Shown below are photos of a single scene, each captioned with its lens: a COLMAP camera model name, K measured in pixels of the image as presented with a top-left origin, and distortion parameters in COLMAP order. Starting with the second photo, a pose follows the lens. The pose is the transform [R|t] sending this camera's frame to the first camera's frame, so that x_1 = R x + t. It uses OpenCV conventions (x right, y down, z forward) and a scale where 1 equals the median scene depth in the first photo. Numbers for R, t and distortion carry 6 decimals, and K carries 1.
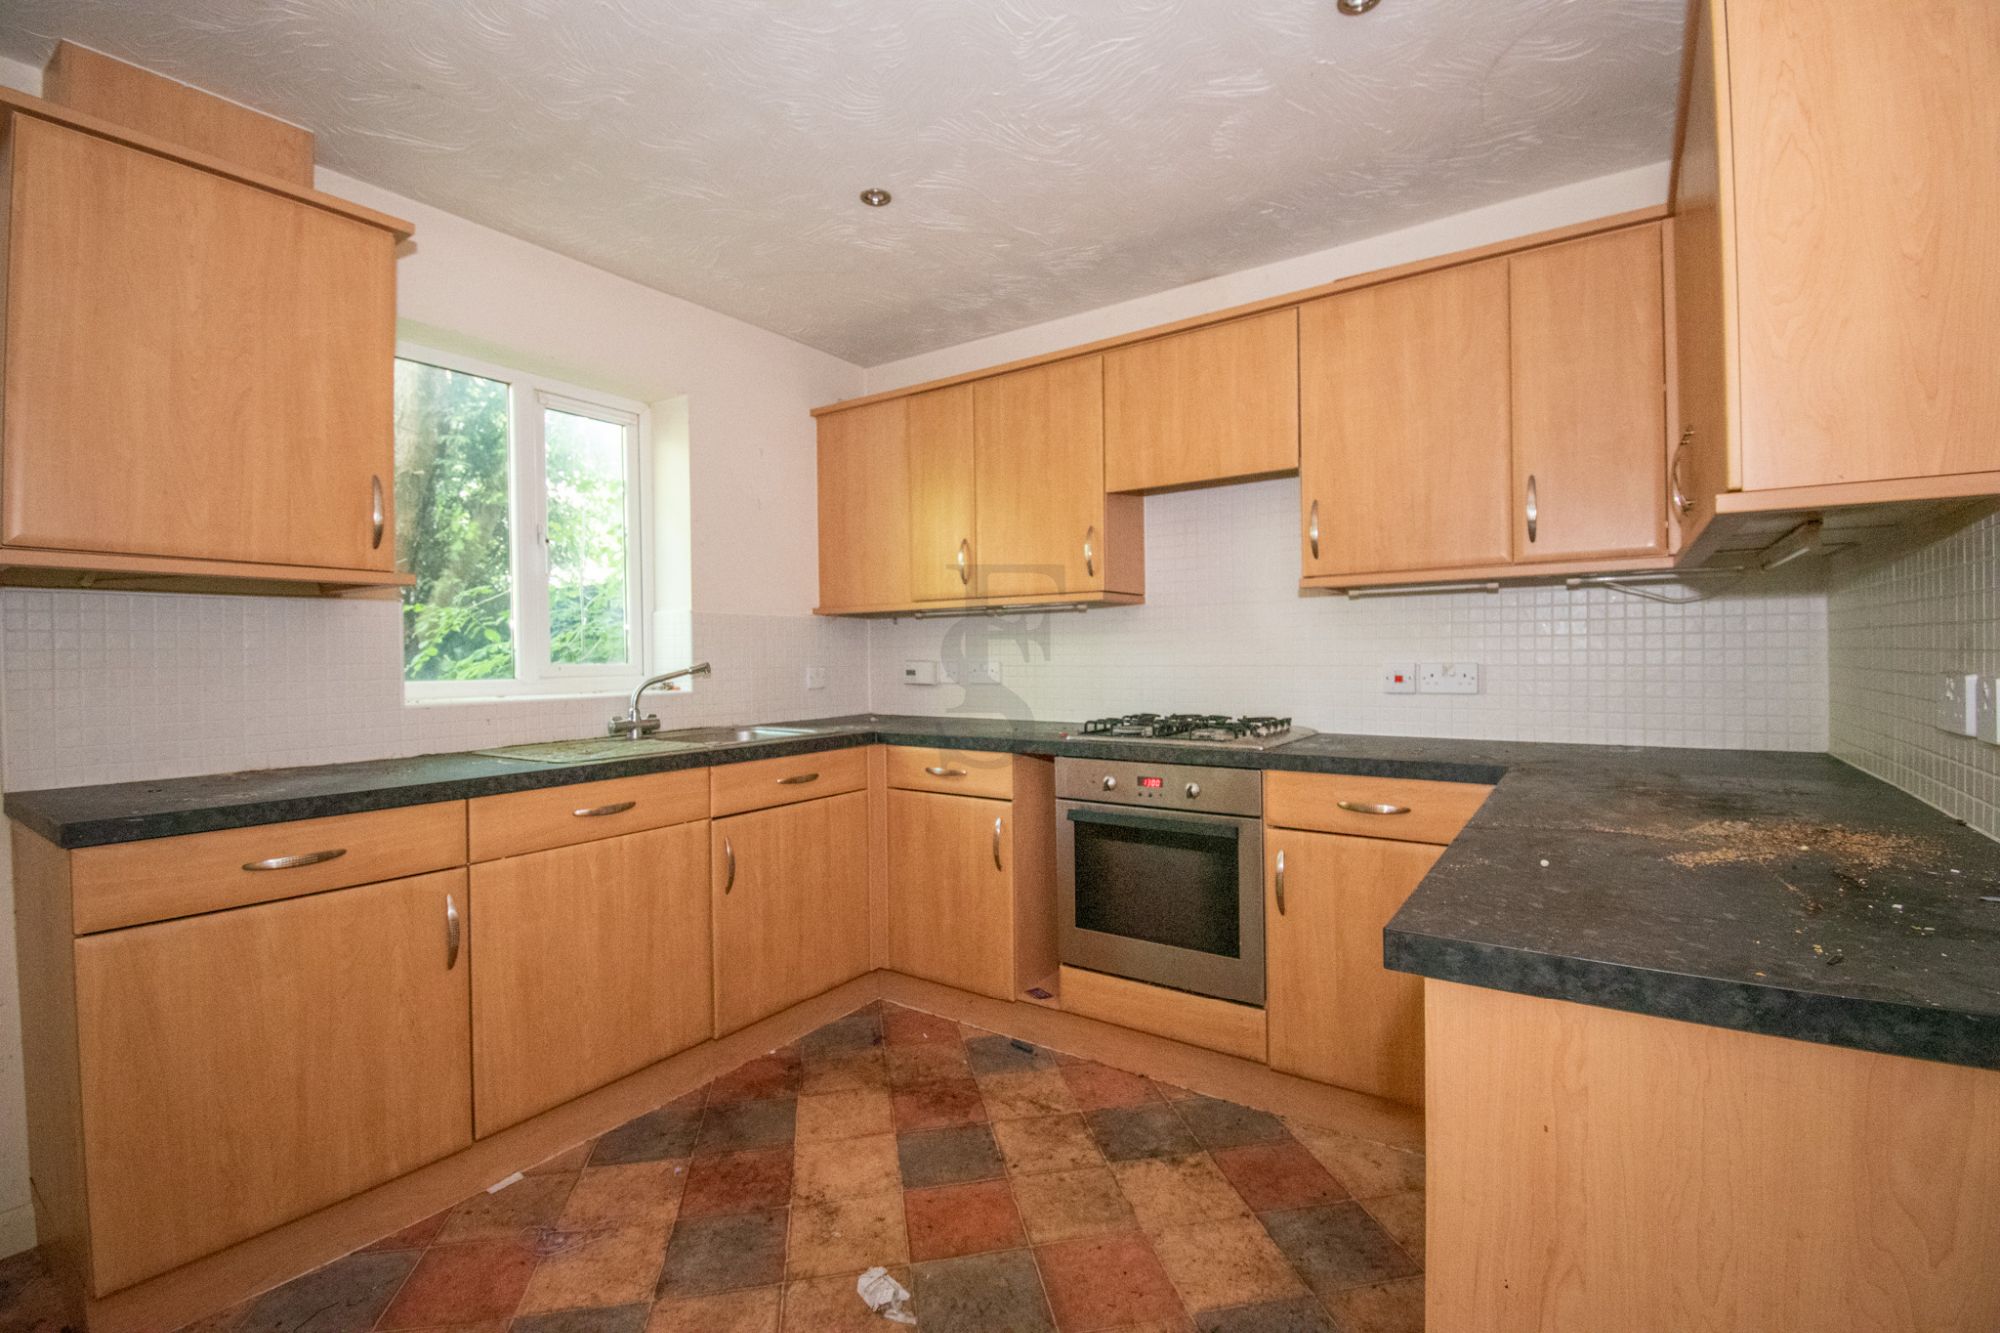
lens RADIAL K [[892.2, 0, 998.3], [0, 892.2, 659.0], [0, 0, 1]] dist [0.014442, -0.018419]
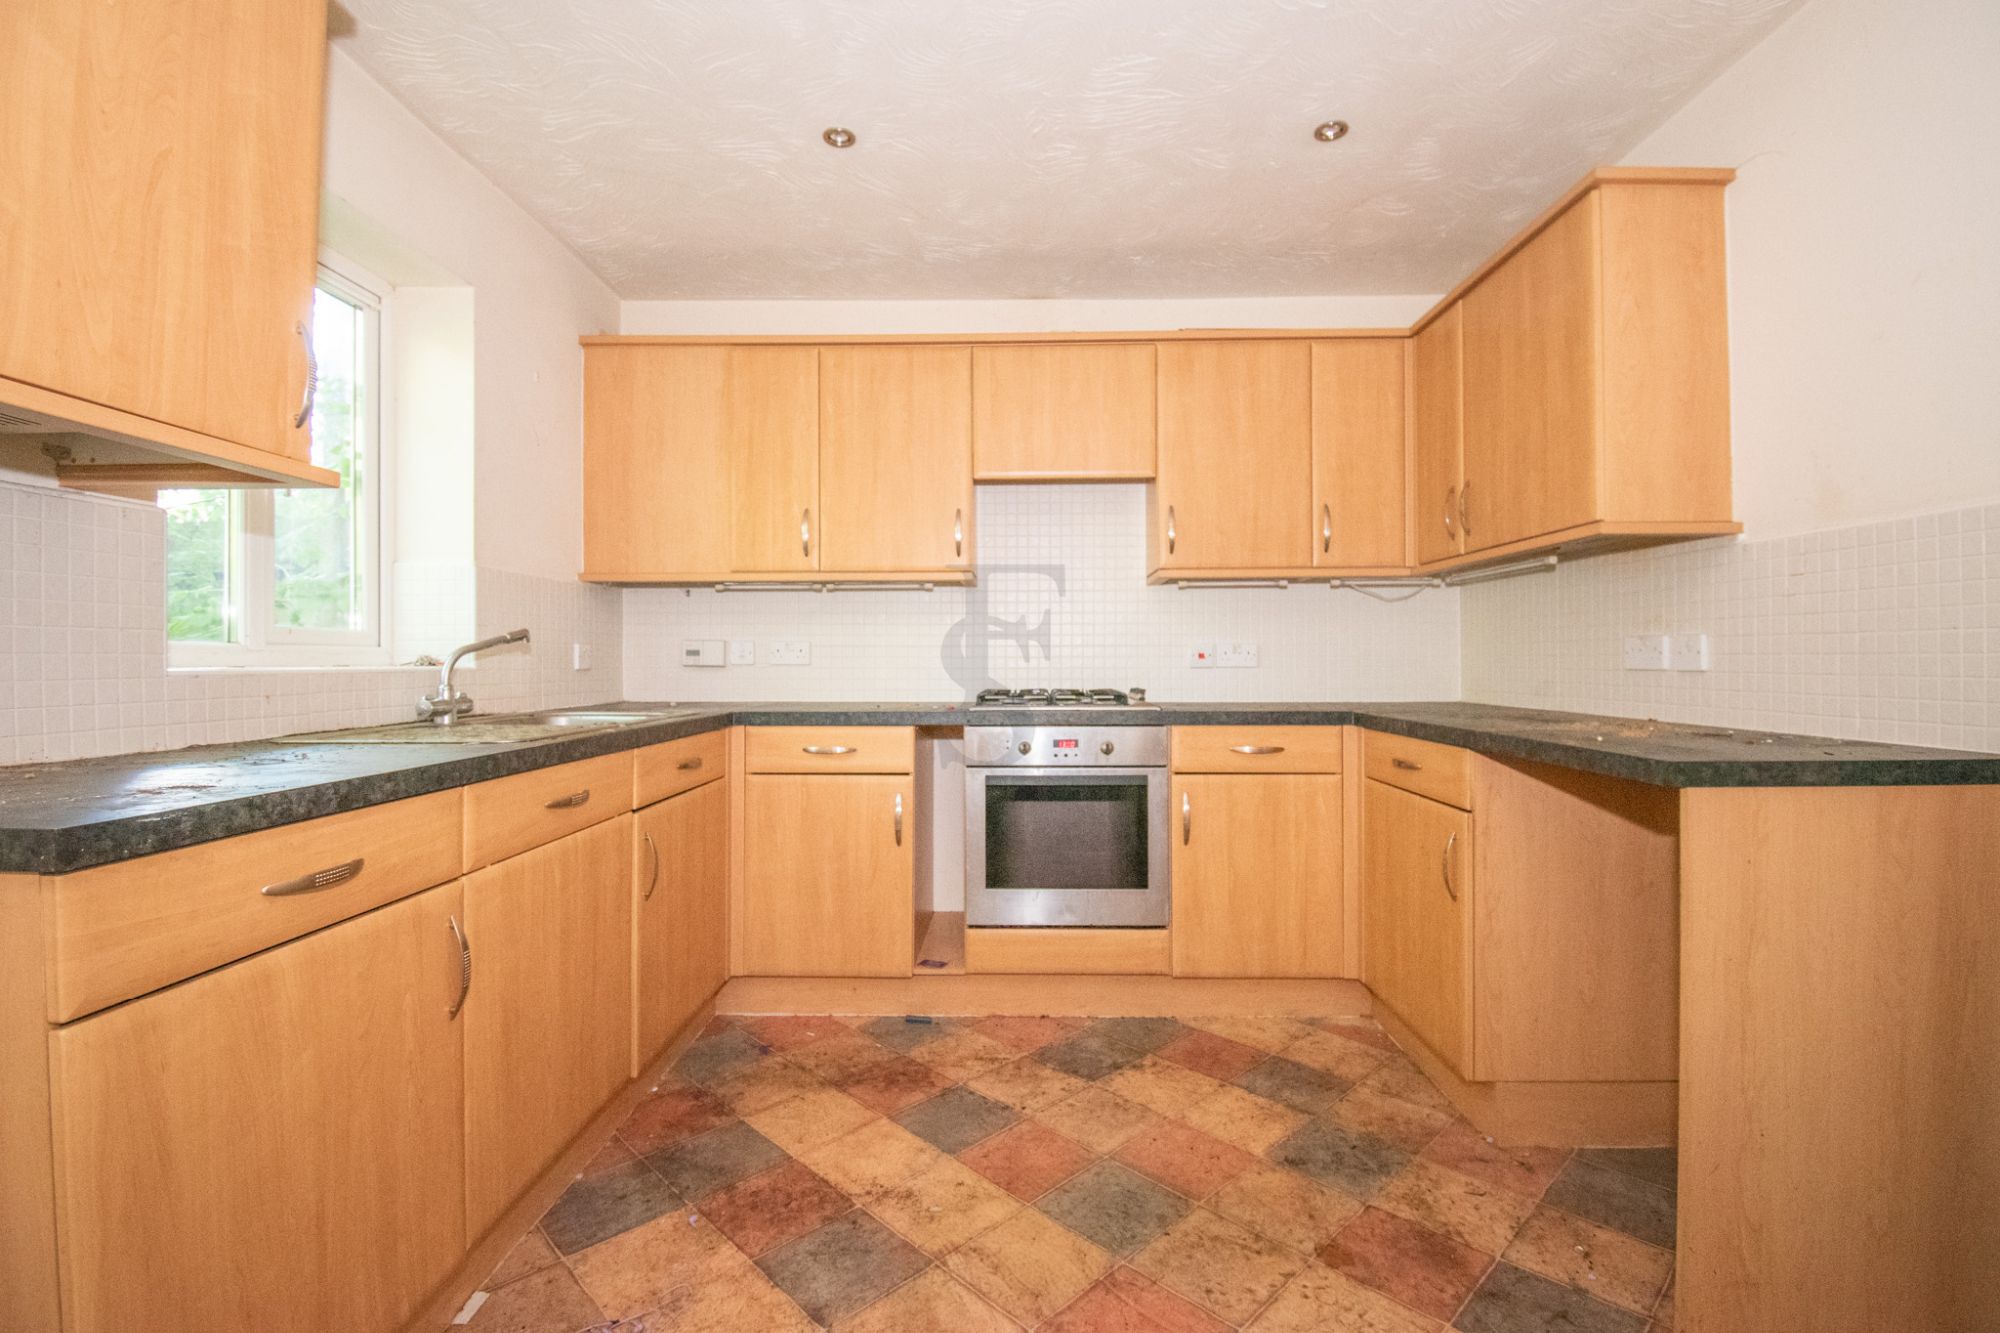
lens RADIAL K [[910.8, 0, 1016.9], [0, 910.8, 655.0], [0, 0, 1]] dist [0.017017, -0.018921]
pose [[0.827284, 0.013017, 0.561633, -0.540715], [-0.003697, 0.999836, -0.017728, 0.050938], [-0.561772, 0.012589, 0.827196, 0.103511]]
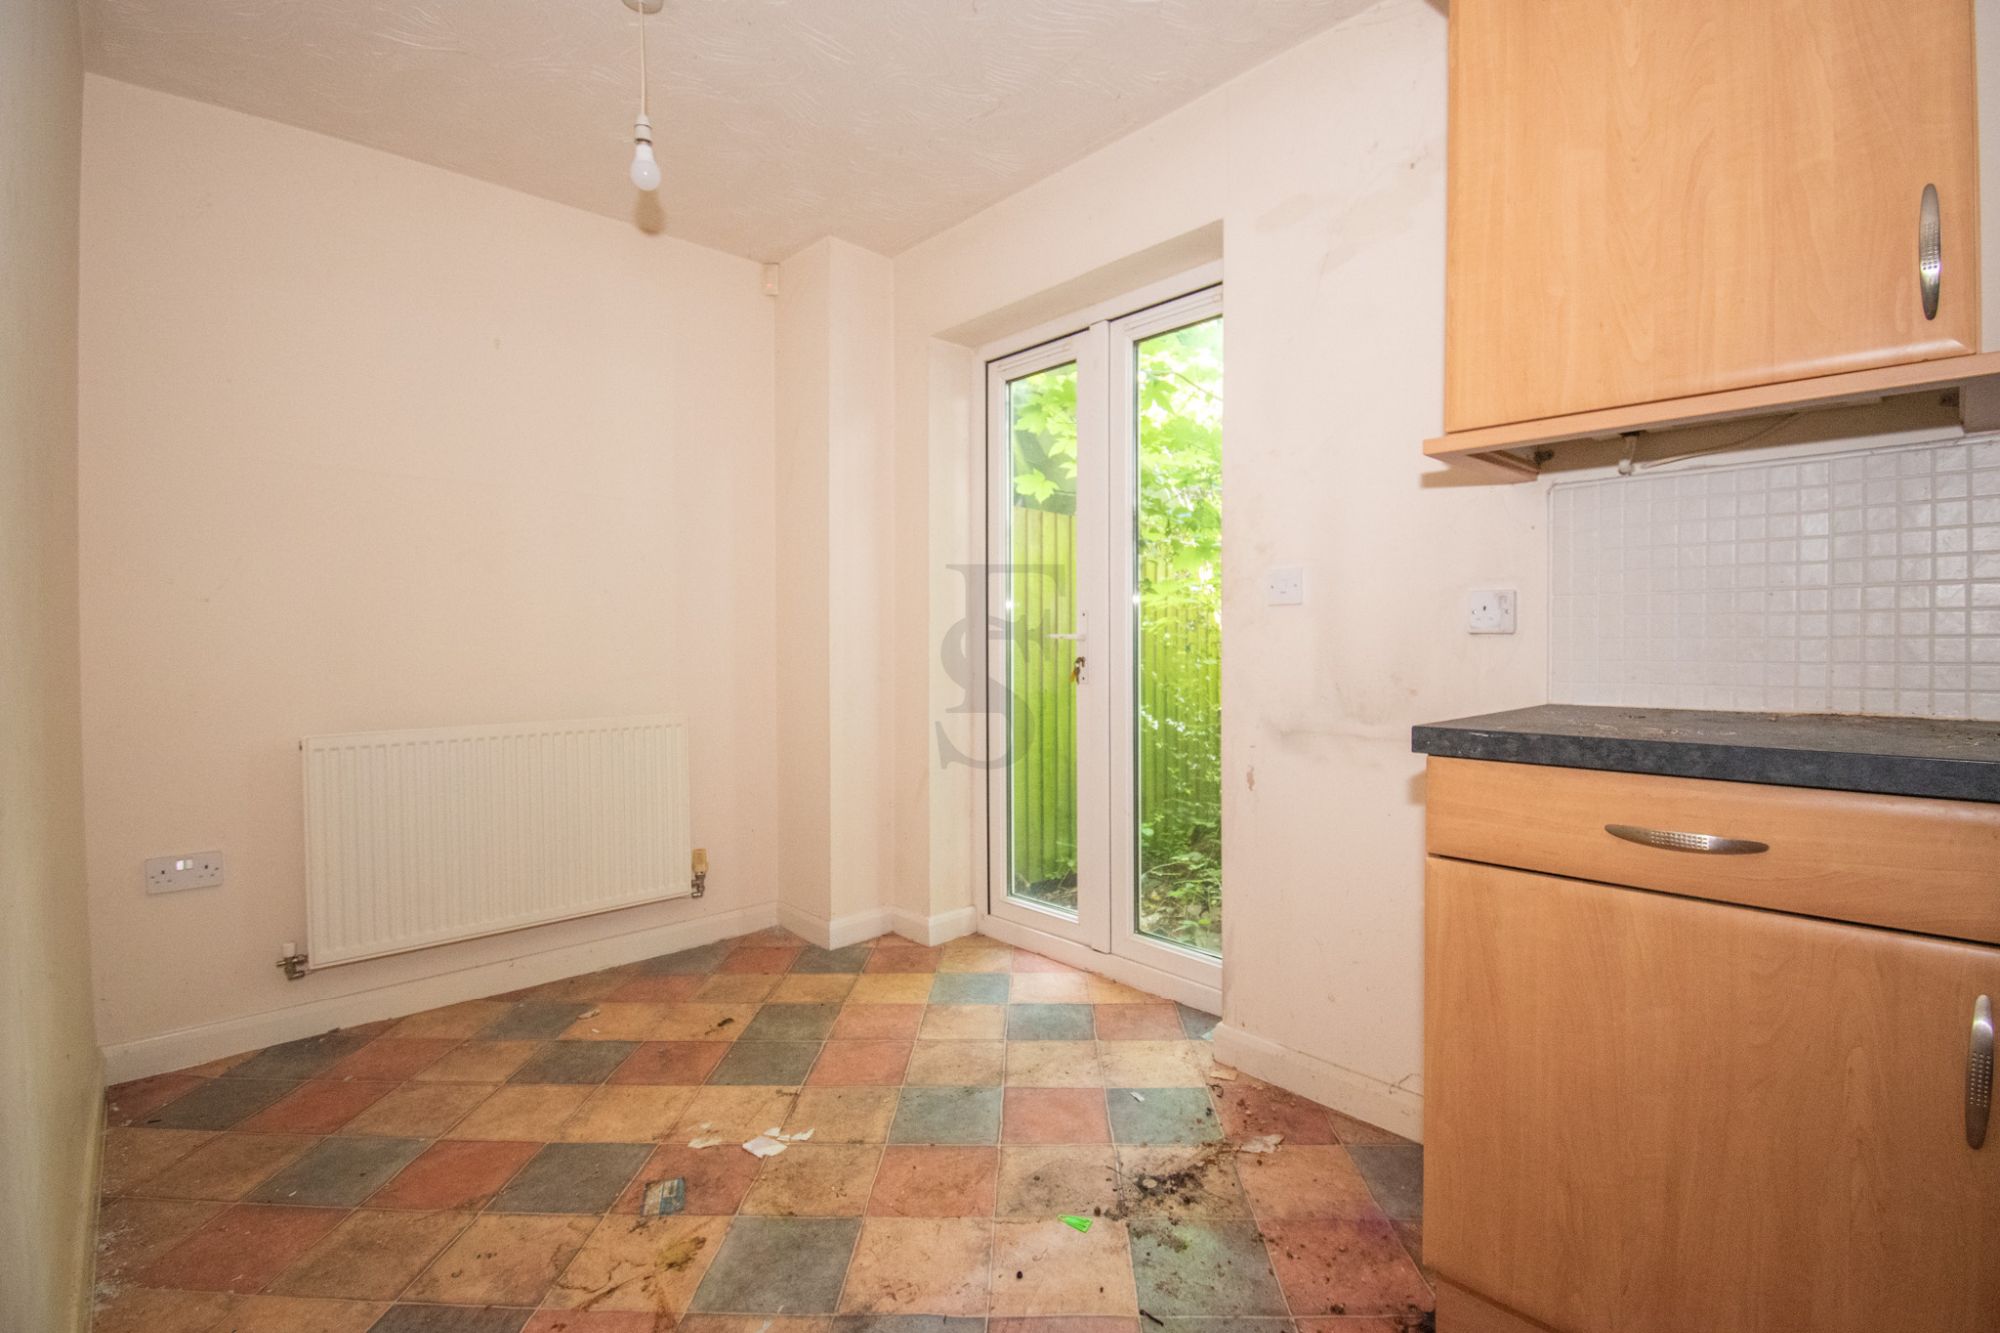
lens RADIAL K [[910.8, 0, 1016.9], [0, 910.8, 655.0], [0, 0, 1]] dist [0.017017, -0.018921]
pose [[-0.205121, 0.020417, -0.978524, -0.039915], [-0.002067, 0.999771, 0.021294, 0.059071], [0.978735, 0.006391, -0.205031, 0.489717]]
